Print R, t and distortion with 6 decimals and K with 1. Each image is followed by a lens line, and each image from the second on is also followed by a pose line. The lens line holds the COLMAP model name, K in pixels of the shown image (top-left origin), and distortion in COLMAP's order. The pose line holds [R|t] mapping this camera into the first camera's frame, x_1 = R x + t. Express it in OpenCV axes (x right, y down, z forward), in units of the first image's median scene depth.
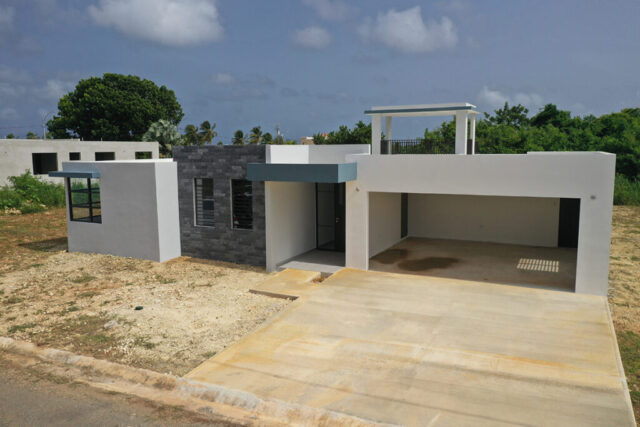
lens RADIAL K [[497.8, 0, 318.3], [0, 497.8, 214.7], [0, 0, 1]] dist [0.000294, -0.009467]
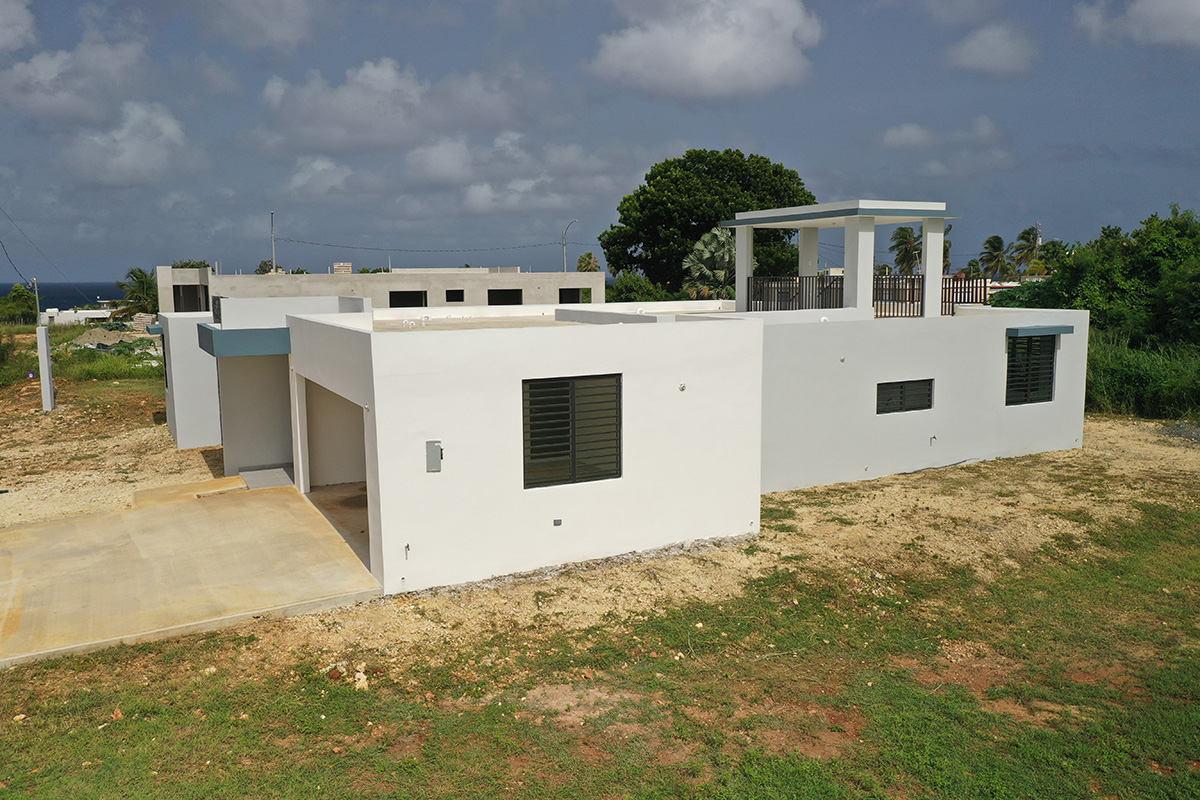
lens RADIAL K [[933.3, 0, 598.9], [0, 933.3, 400.2], [0, 0, 1]] dist [0.000294, -0.009467]
pose [[0.798984, 0.081699, -0.595777, 0.415093], [-0.076689, 0.996482, 0.033802, -0.031270], [0.596443, 0.018683, 0.802438, 0.086512]]
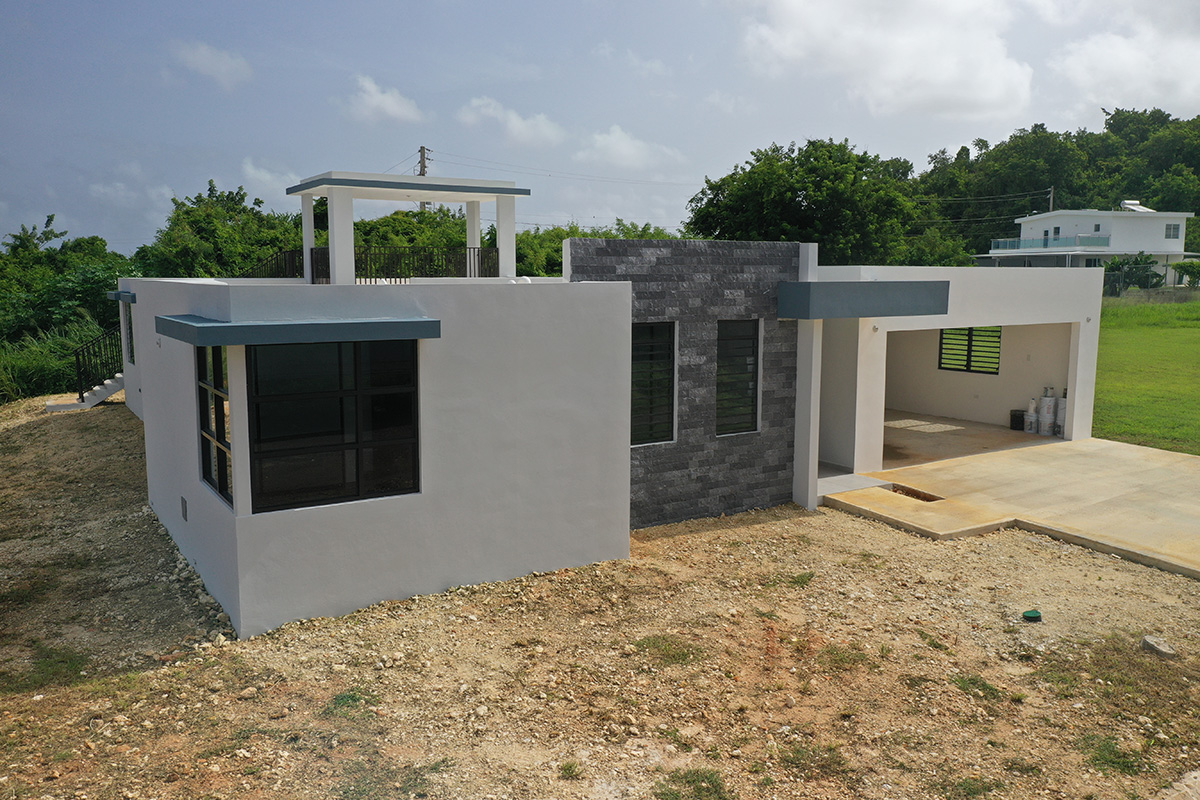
lens RADIAL K [[933.3, 0, 597.1], [0, 933.3, 395.3], [0, 0, 1]] dist [0.000294, -0.009467]
pose [[0.516958, -0.103634, 0.849714, -0.896927], [0.110211, 0.992441, 0.053990, -0.061531], [-0.848886, 0.065737, 0.524472, 0.657949]]
